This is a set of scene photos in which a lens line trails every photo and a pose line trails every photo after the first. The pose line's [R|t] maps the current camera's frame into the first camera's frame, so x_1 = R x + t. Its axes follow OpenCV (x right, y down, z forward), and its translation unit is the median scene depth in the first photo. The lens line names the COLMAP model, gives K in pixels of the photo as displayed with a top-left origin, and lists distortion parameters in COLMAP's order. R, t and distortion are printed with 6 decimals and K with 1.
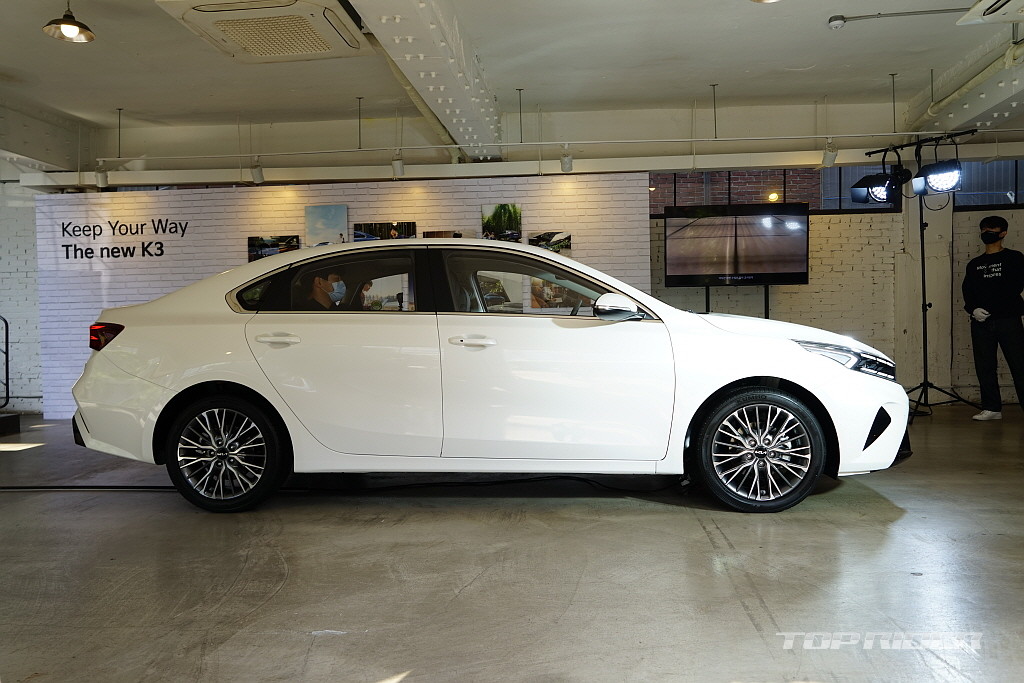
lens RADIAL K [[762.0, 0, 510.1], [0, 762.0, 338.6], [0, 0, 1]] dist [-0.005654, -0.004586]
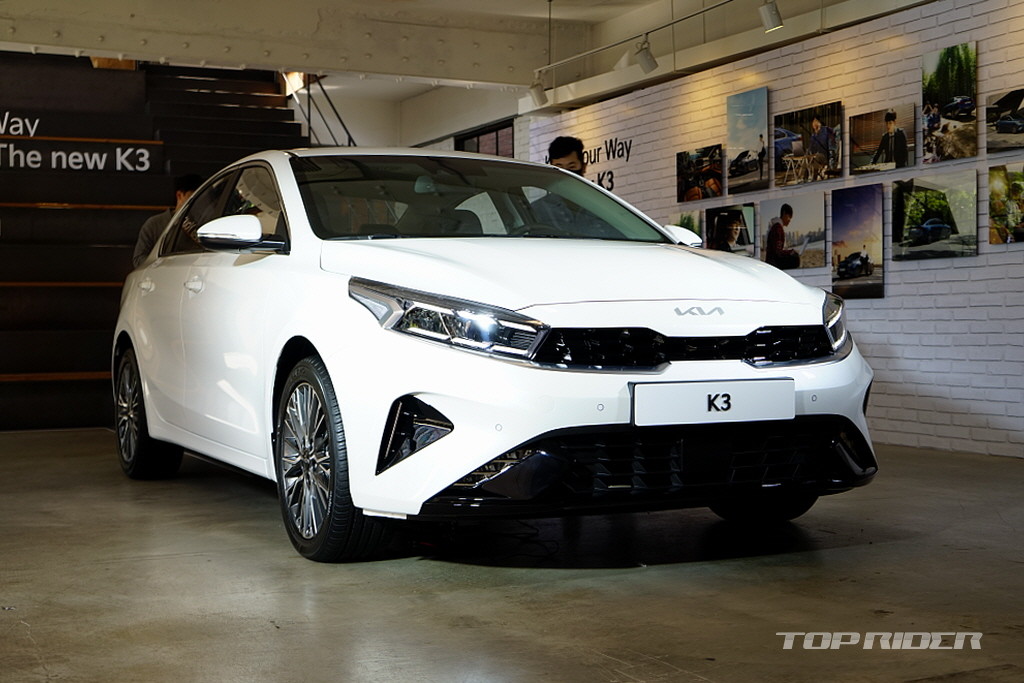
lens RADIAL K [[1382.2, 0, 513.5], [0, 1382.2, 340.7], [0, 0, 1]] dist [-0.025035, 0.000000]
pose [[0.523003, 0.023181, -0.852015, 0.627592], [-0.017388, 0.999712, 0.016526, 0.013987], [0.852153, 0.006171, 0.523256, 0.245984]]
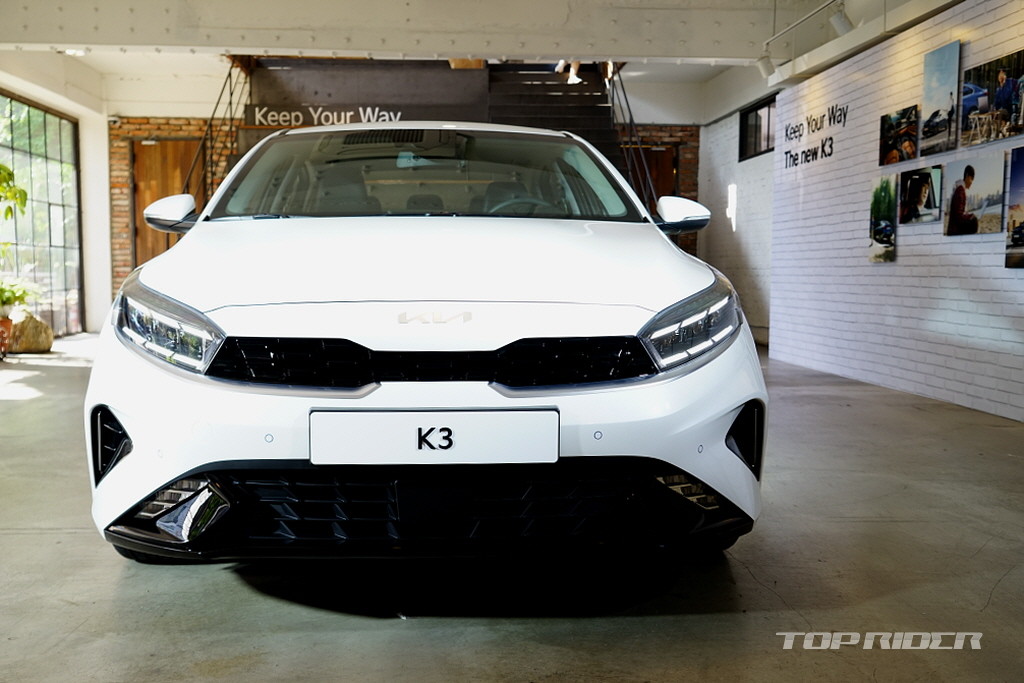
lens RADIAL K [[1034.1, 0, 483.3], [0, 1034.1, 364.1], [0, 0, 1]] dist [0.007967, 0.000000]
pose [[0.151829, 0.111358, -0.982114, 0.531376], [-0.023642, 0.993758, 0.109023, -0.007720], [0.988124, 0.006666, 0.153514, 0.521009]]
